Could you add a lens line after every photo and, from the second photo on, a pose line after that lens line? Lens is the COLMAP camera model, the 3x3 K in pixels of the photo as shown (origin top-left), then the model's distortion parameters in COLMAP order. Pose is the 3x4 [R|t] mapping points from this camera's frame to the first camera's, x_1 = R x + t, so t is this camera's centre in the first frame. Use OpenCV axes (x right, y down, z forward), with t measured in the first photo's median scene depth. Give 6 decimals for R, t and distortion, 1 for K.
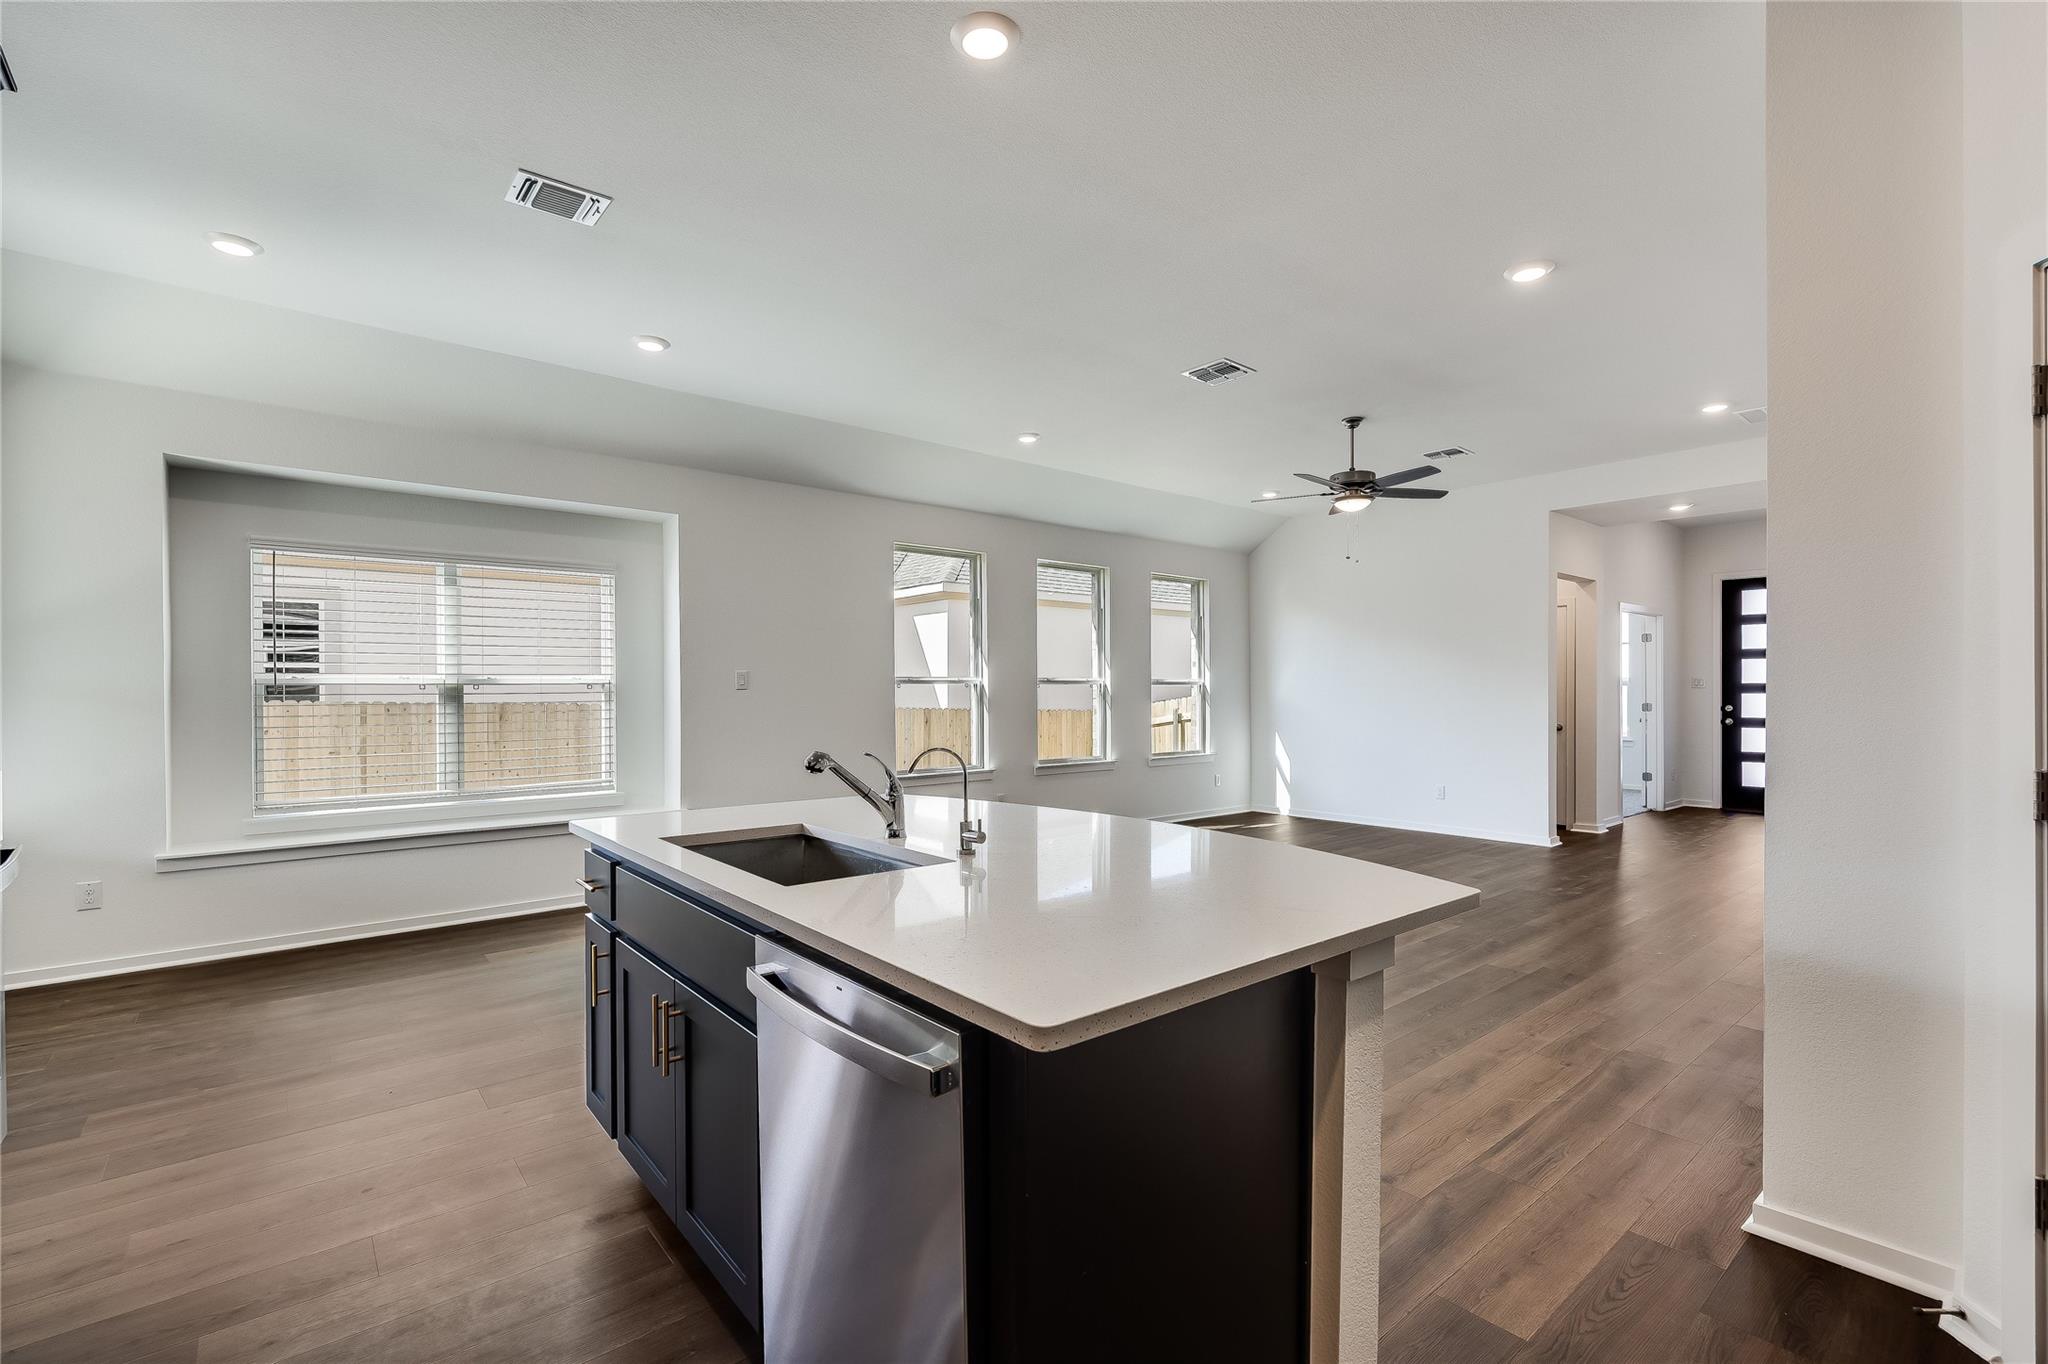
lens RADIAL K [[918.1, 0, 1012.7], [0, 918.1, 692.3], [0, 0, 1]] dist [-0.008030, 0.000444]
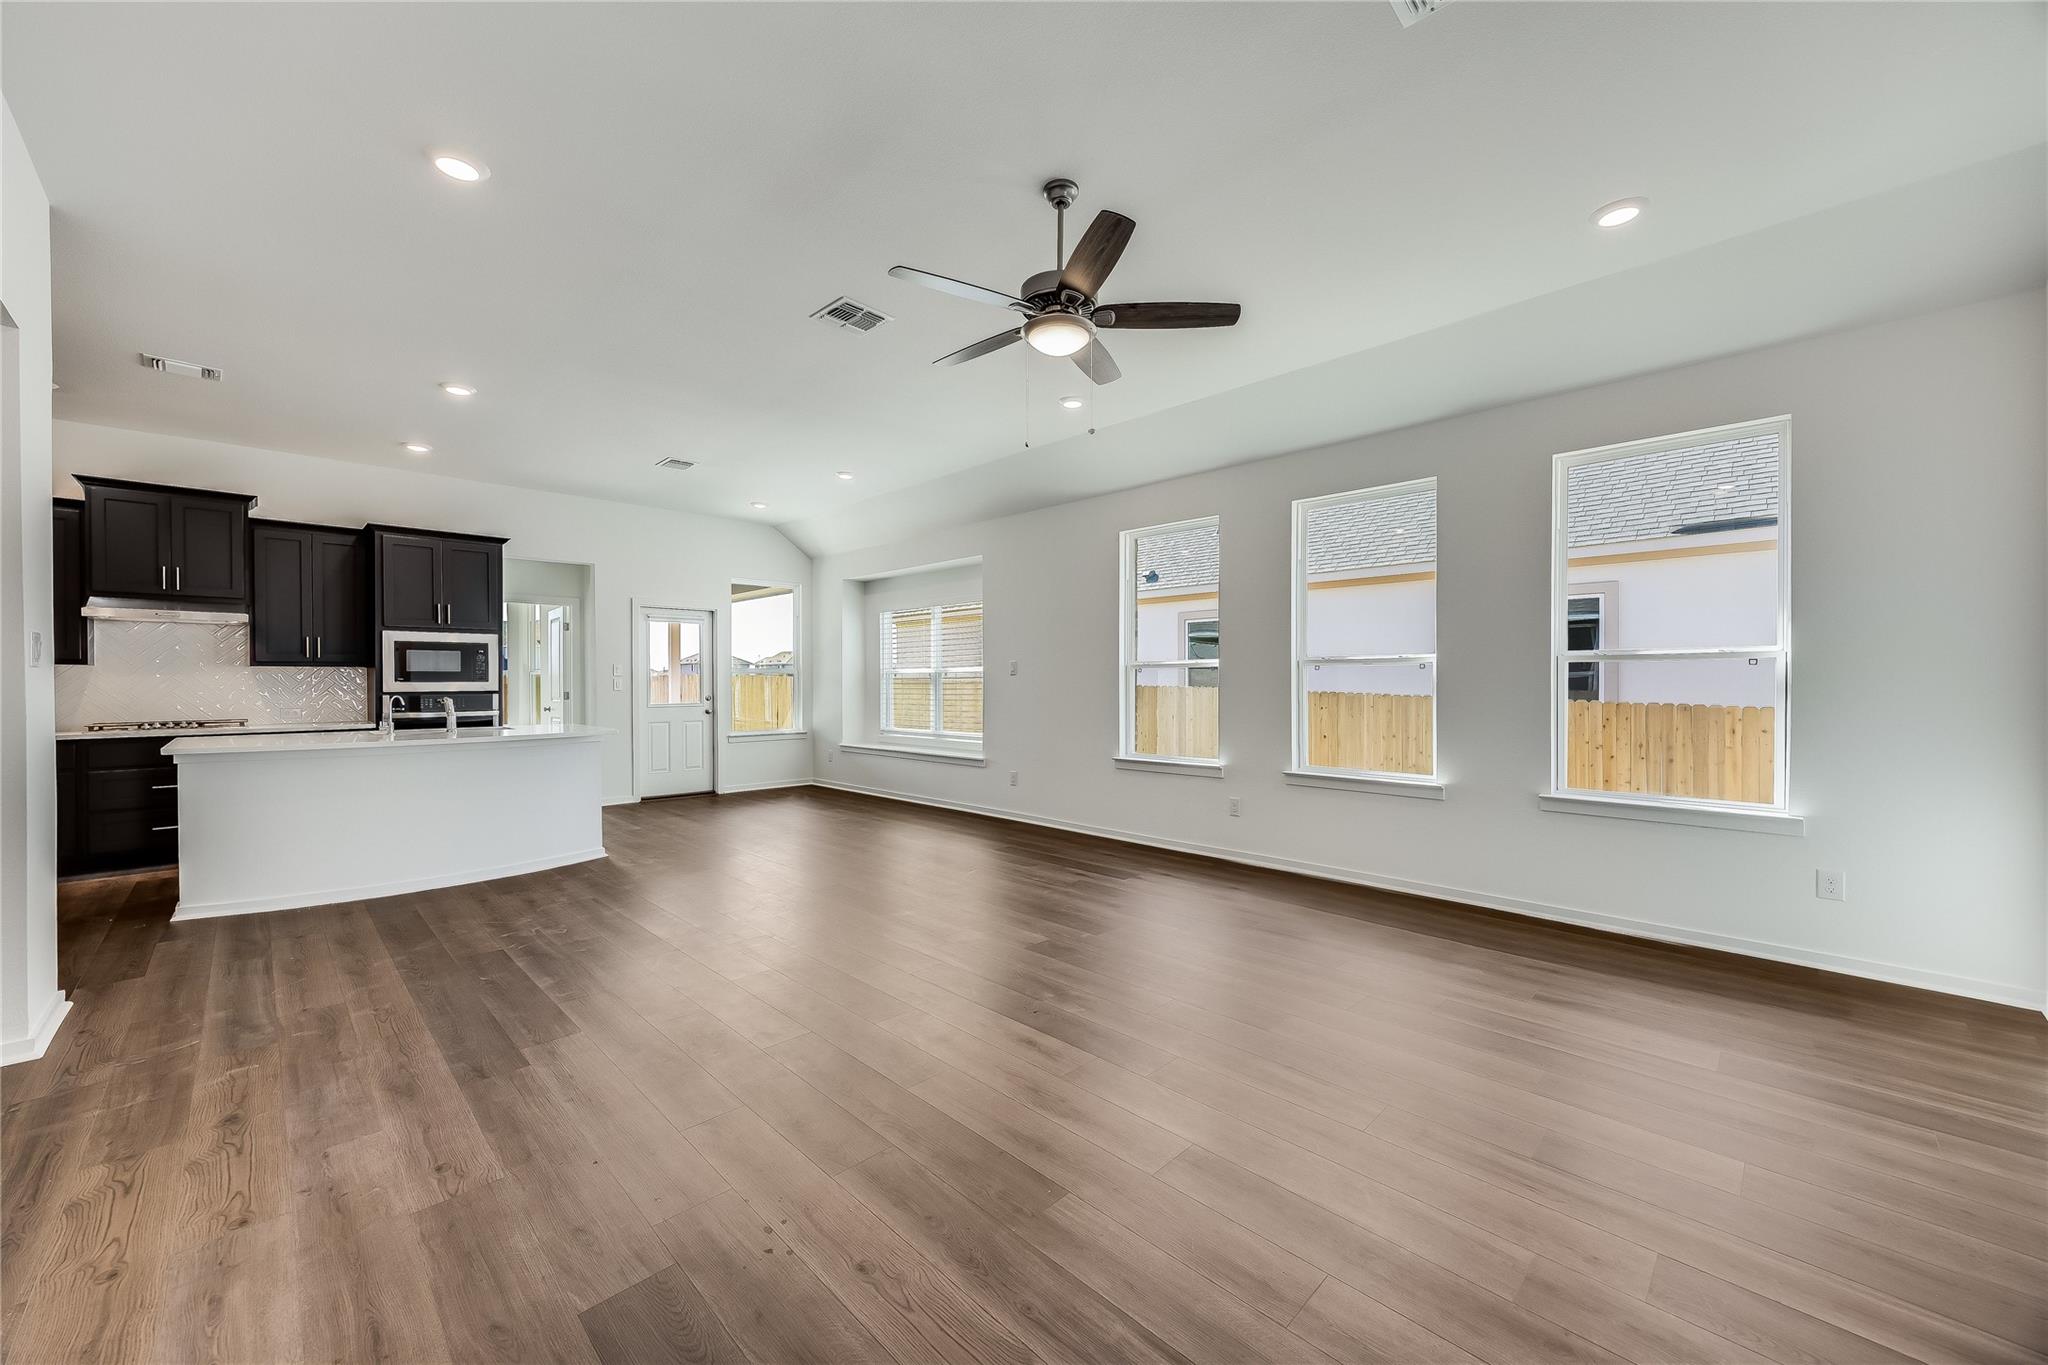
lens RADIAL K [[779.8, 0, 1020.8], [0, 779.8, 688.6], [0, 0, 1]] dist [0.005210, 0.000249]
pose [[0.086506, 0.011296, -0.996187, 1.271980], [-0.000090, 0.999936, 0.011331, 0.006626], [0.996251, -0.000890, 0.086501, 1.396024]]
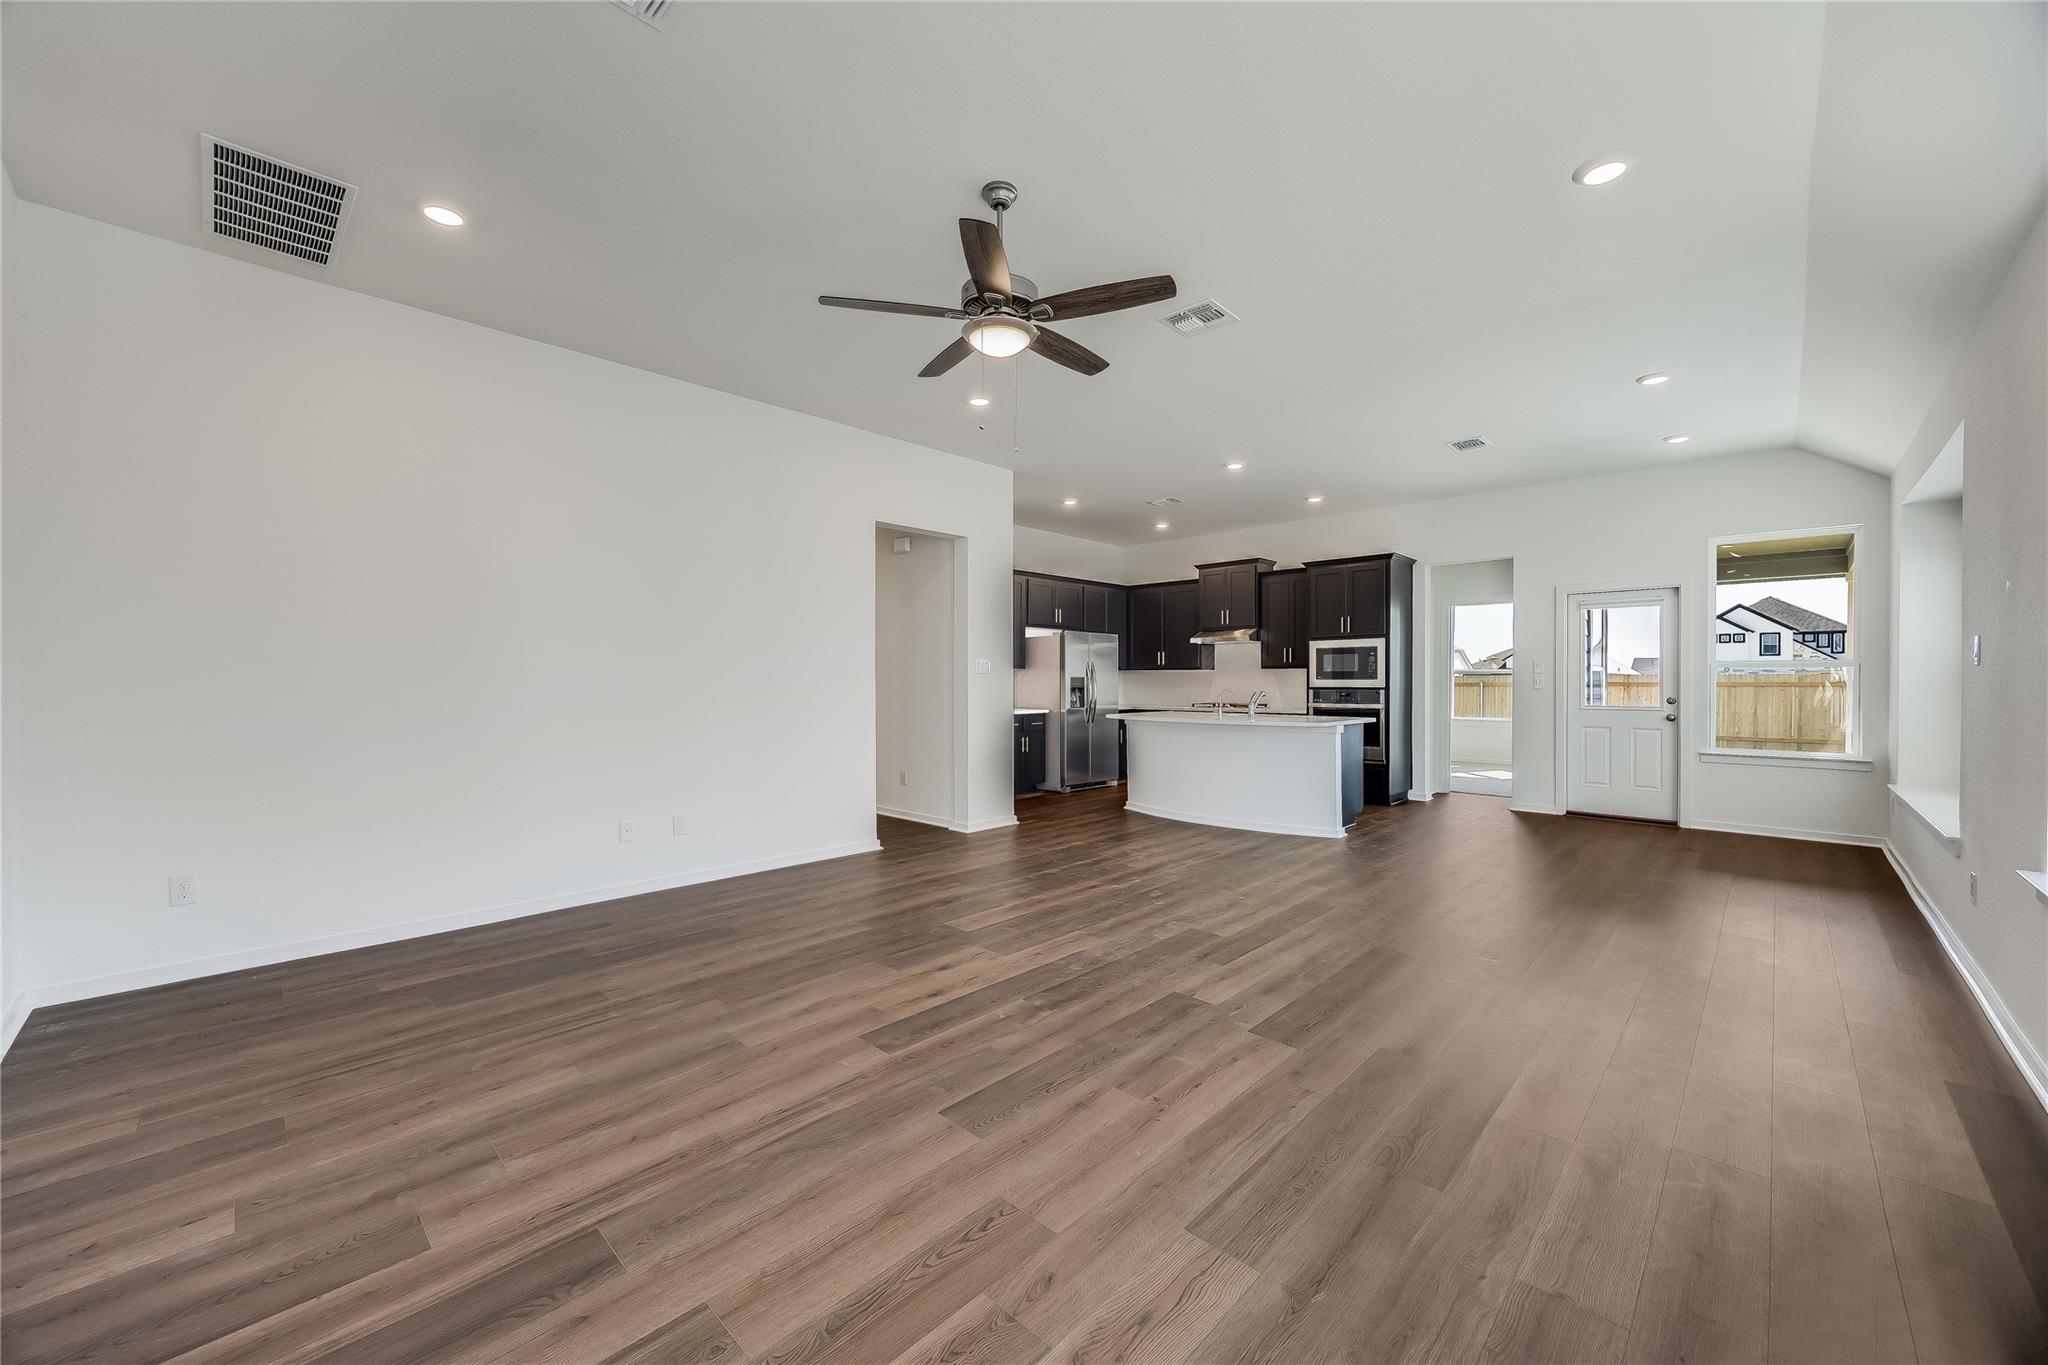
lens RADIAL K [[785.5, 0, 1028.8], [0, 785.5, 681.4], [0, 0, 1]] dist [0.000367, 0.000297]
pose [[-0.993325, 0.002365, -0.115329, 0.609545], [0.001940, 0.999991, 0.003791, 0.006946], [0.115337, 0.003542, -0.993320, 2.235164]]
